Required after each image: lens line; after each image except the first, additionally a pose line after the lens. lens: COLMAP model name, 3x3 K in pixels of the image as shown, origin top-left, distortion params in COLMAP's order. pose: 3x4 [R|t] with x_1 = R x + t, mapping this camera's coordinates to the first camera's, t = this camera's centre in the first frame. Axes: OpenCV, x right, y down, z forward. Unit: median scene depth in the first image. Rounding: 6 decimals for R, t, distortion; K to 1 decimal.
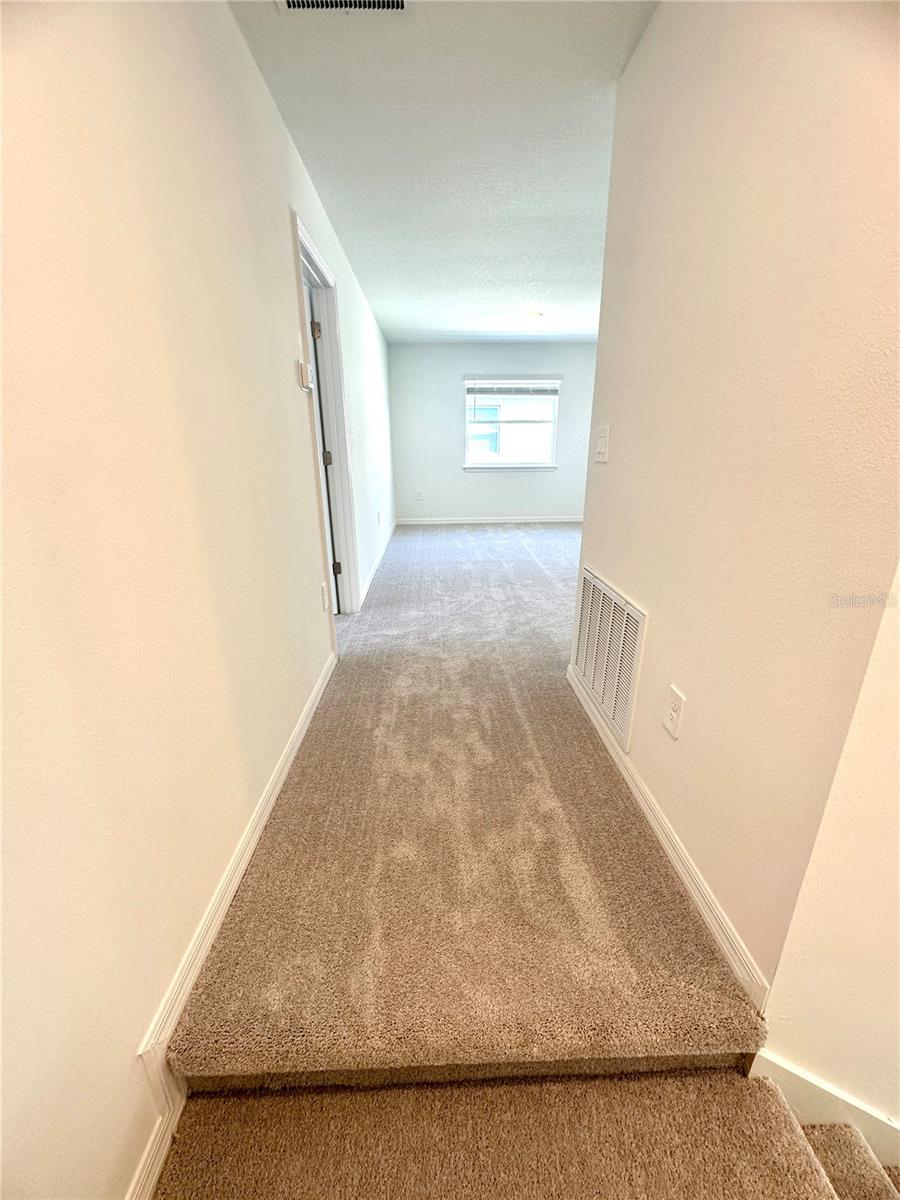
lens RADIAL K [[483.3, 0, 449.7], [0, 483.3, 600.9], [0, 0, 1]] dist [-0.001300, -0.000029]
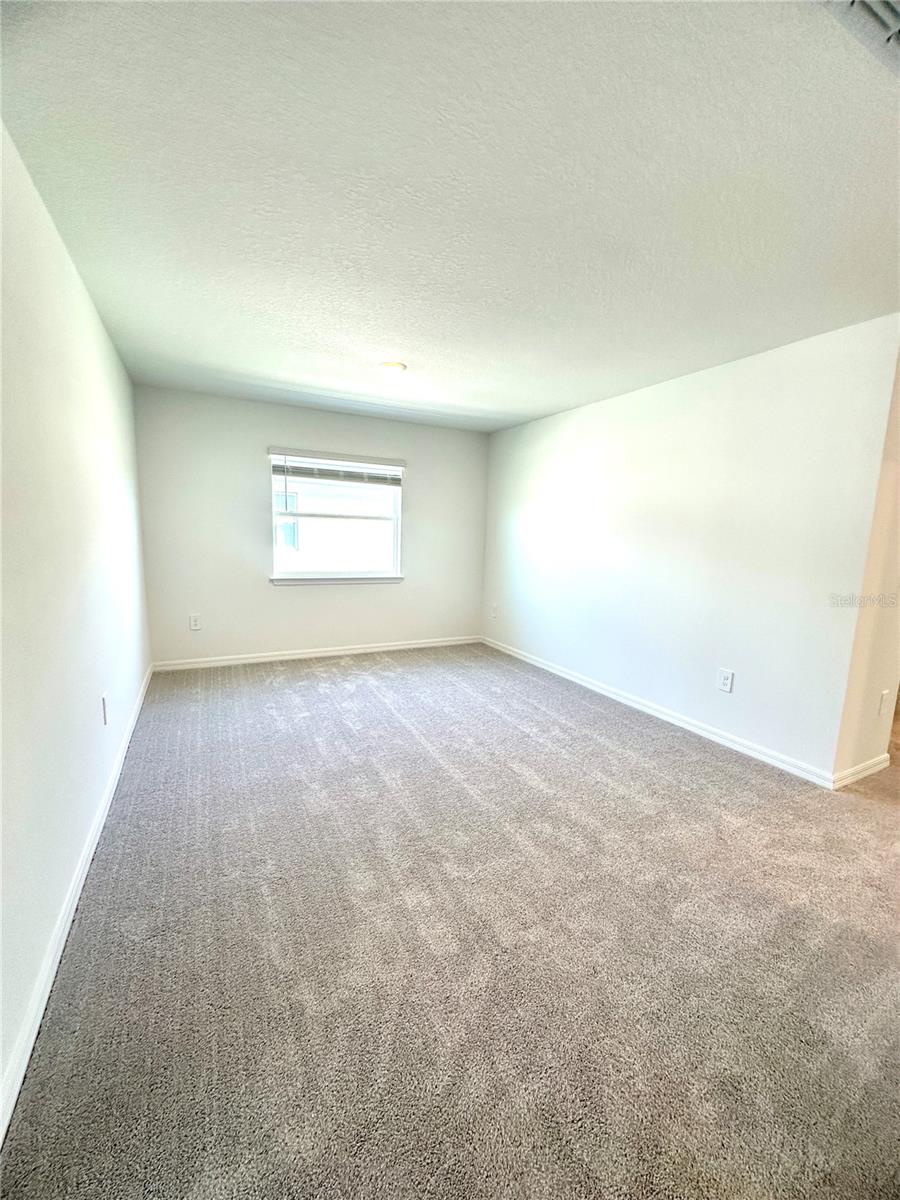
lens RADIAL K [[483.3, 0, 446.5], [0, 483.3, 599.8], [0, 0, 1]] dist [-0.001300, -0.000029]
pose [[0.907564, -0.023373, 0.419263, -0.032285], [0.096244, 0.983449, -0.153512, -0.129816], [-0.408736, 0.179674, 0.894792, 0.332610]]
